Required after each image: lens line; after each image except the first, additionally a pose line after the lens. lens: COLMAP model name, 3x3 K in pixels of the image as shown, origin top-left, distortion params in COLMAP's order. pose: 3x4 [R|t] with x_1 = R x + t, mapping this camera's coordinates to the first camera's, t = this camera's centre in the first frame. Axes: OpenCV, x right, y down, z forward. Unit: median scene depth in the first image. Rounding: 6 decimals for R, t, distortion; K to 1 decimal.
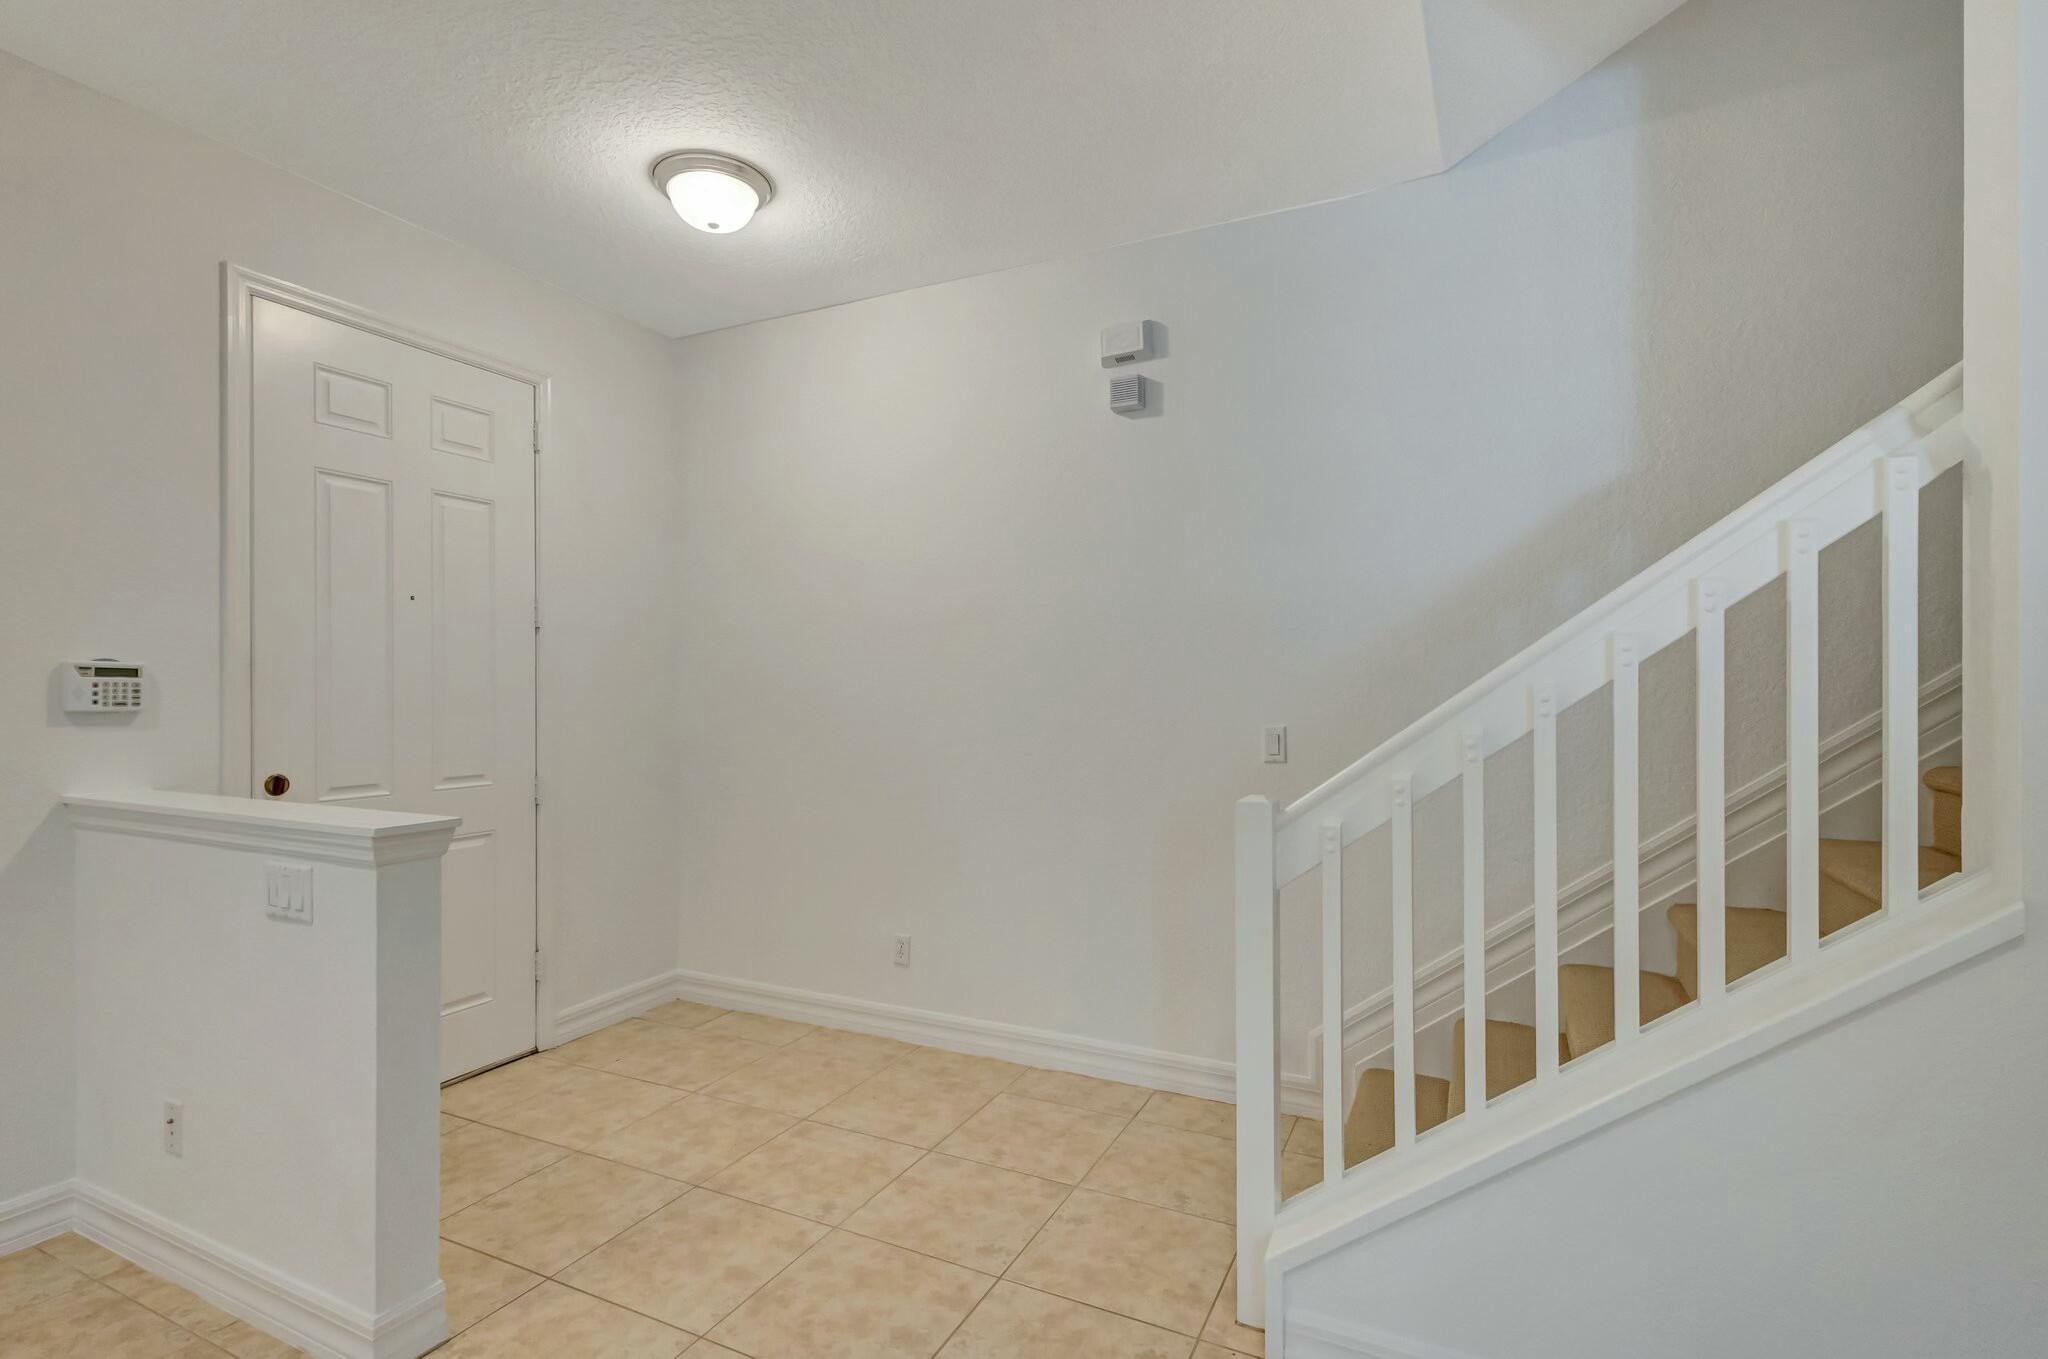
lens RADIAL K [[971.9, 0, 1013.0], [0, 971.9, 683.0], [0, 0, 1]] dist [0.003974, 0.000506]
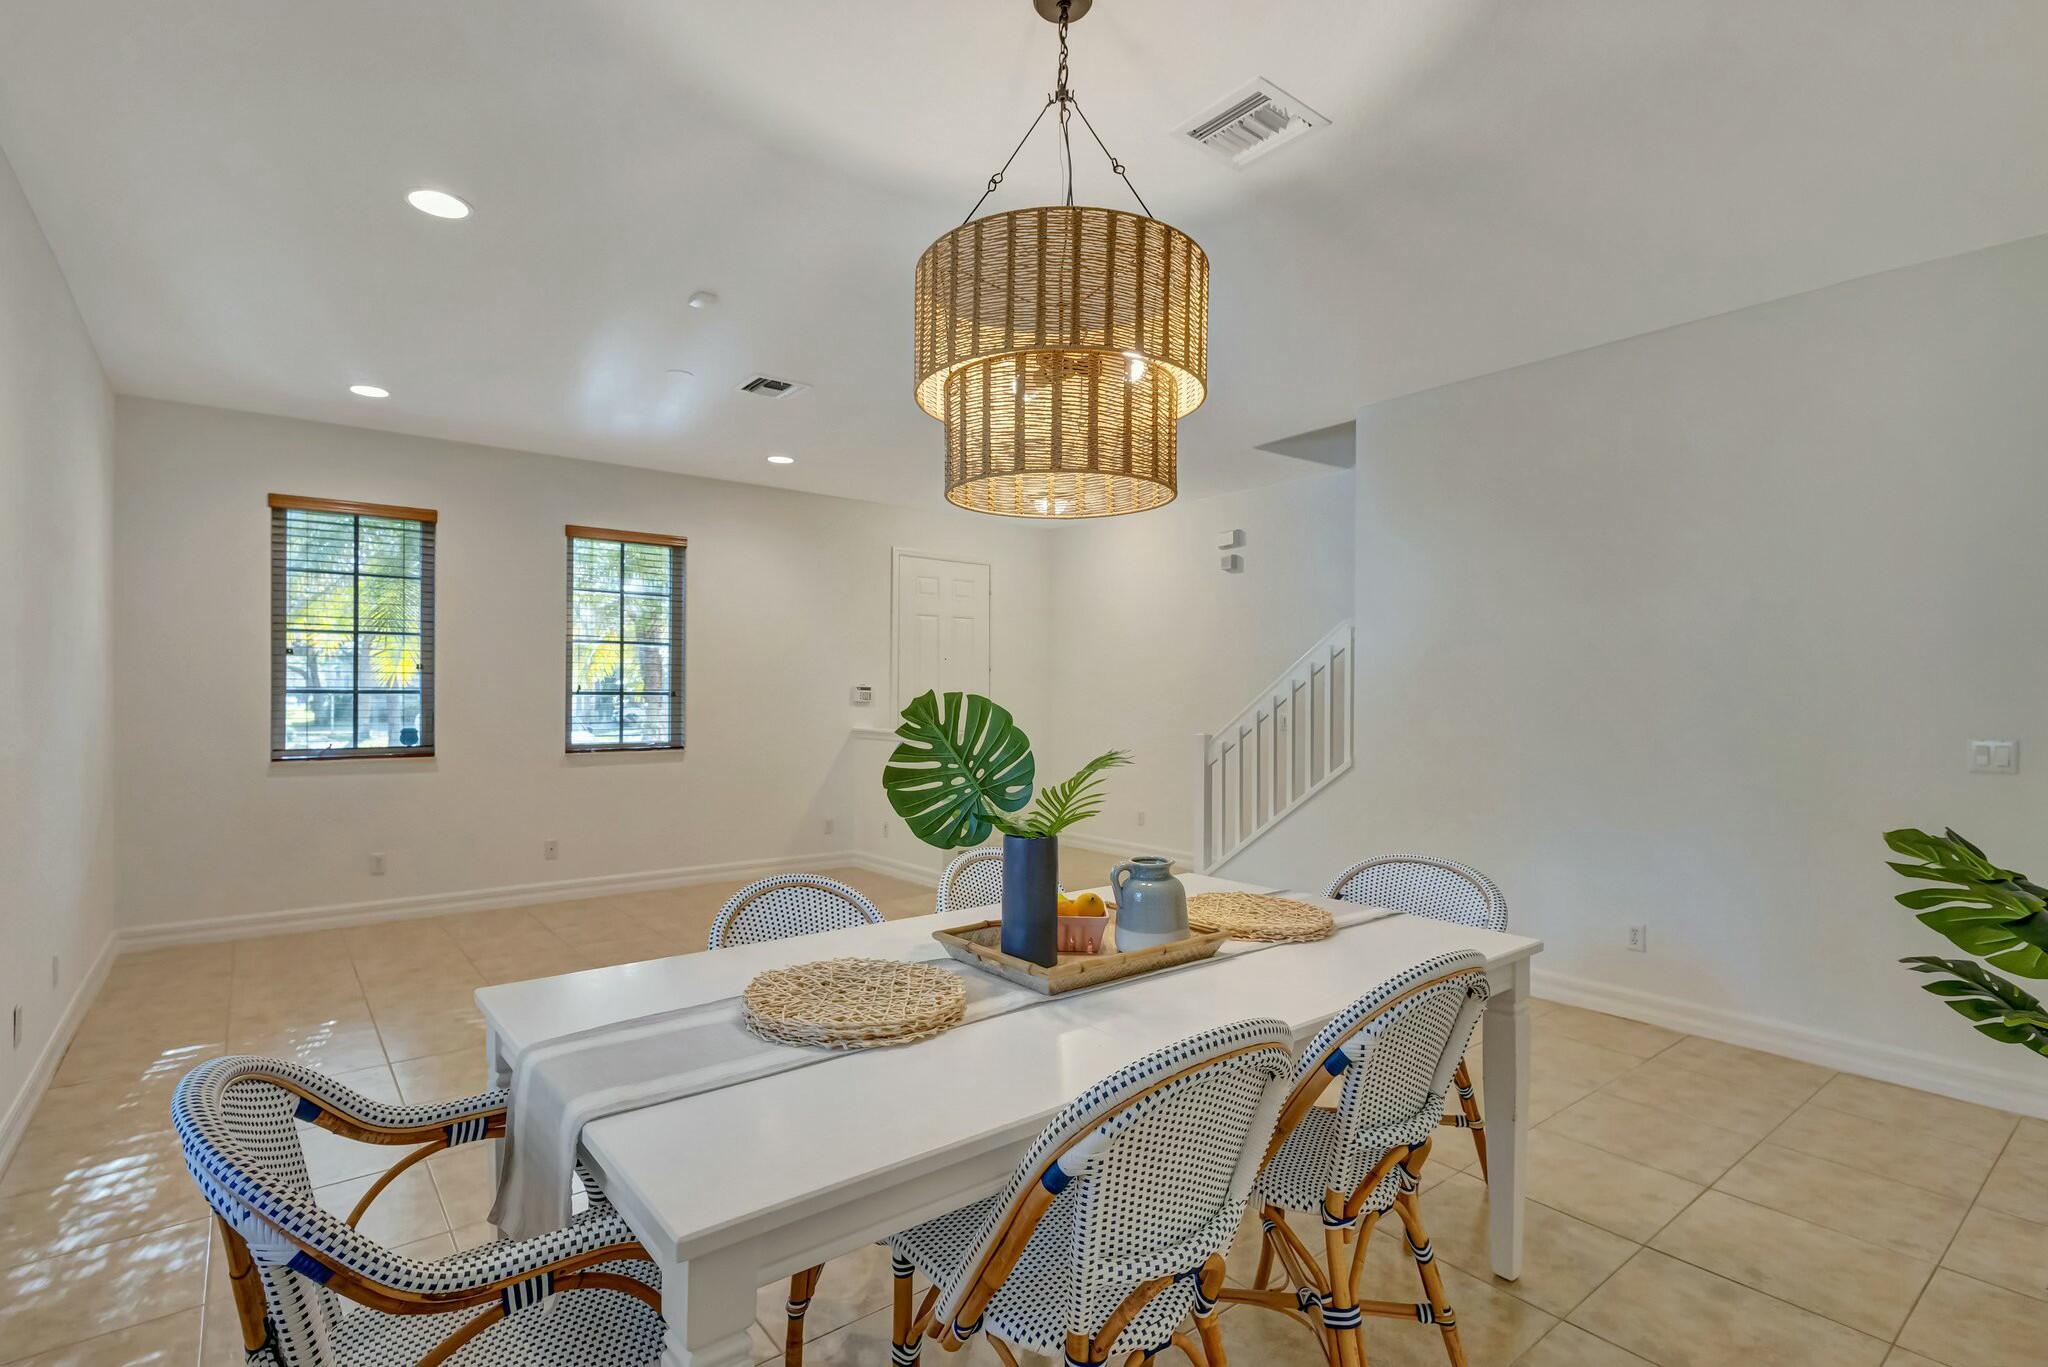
lens RADIAL K [[990.3, 0, 1019.2], [0, 990.3, 695.4], [0, 0, 1]] dist [0.011495, -0.000200]
pose [[0.901500, 0.007413, -0.432716, 0.784408], [-0.004420, 0.999959, 0.007922, -0.015380], [0.432757, -0.005230, 0.901495, -1.450224]]
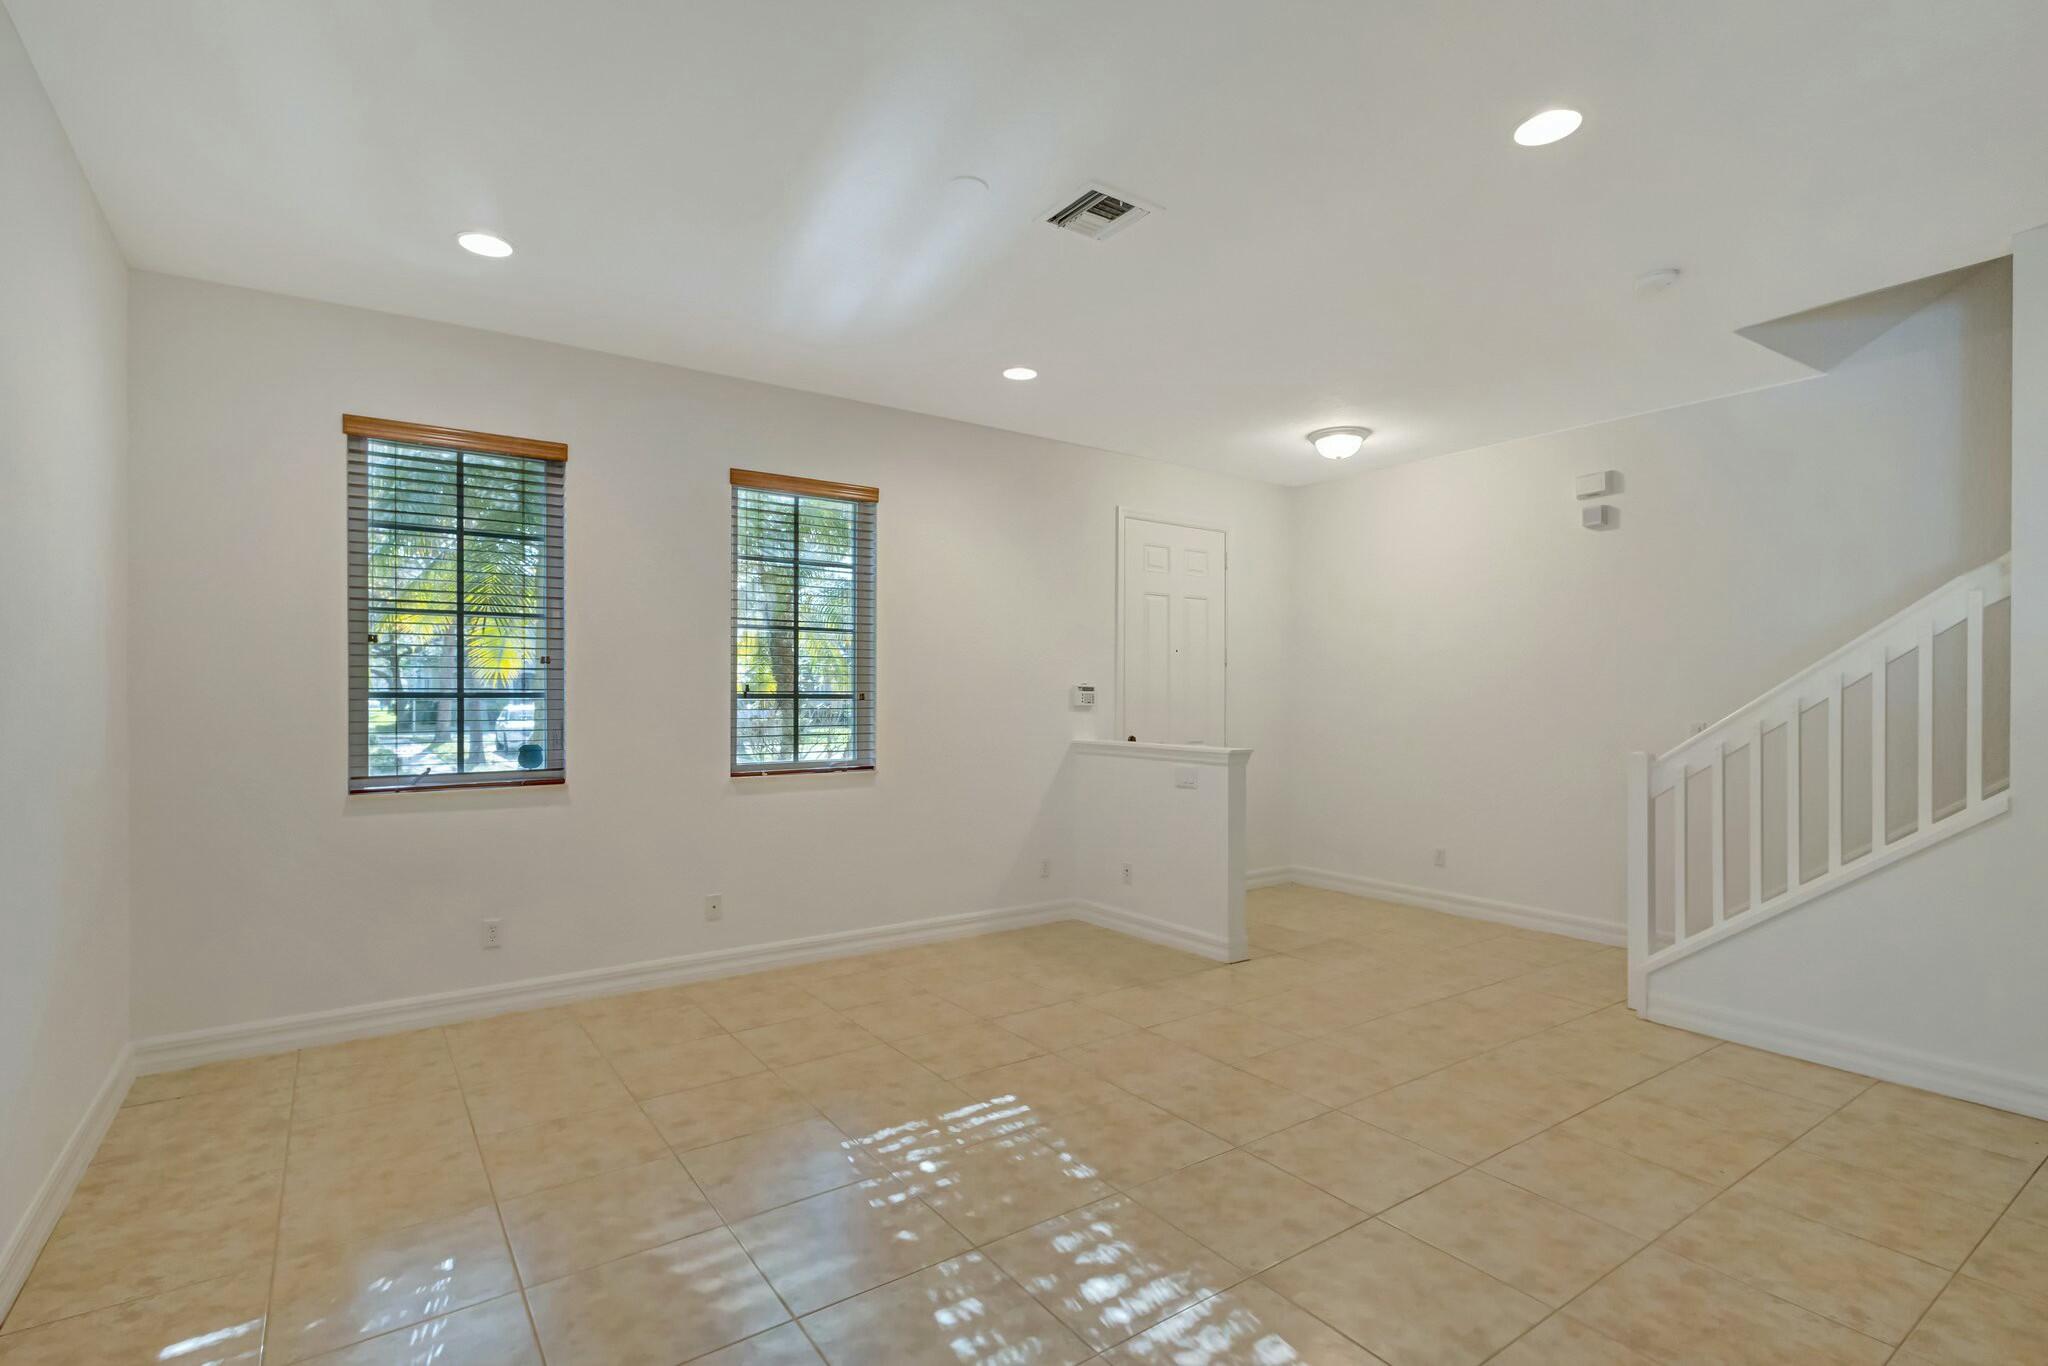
lens RADIAL K [[974.8, 0, 1012.4], [0, 974.8, 700.6], [0, 0, 1]] dist [0.008532, 0.000731]
pose [[0.877642, 0.006835, -0.479268, 0.057905], [-0.001215, 0.999927, 0.012034, -0.010375], [0.479315, -0.009979, 0.877586, -1.063098]]
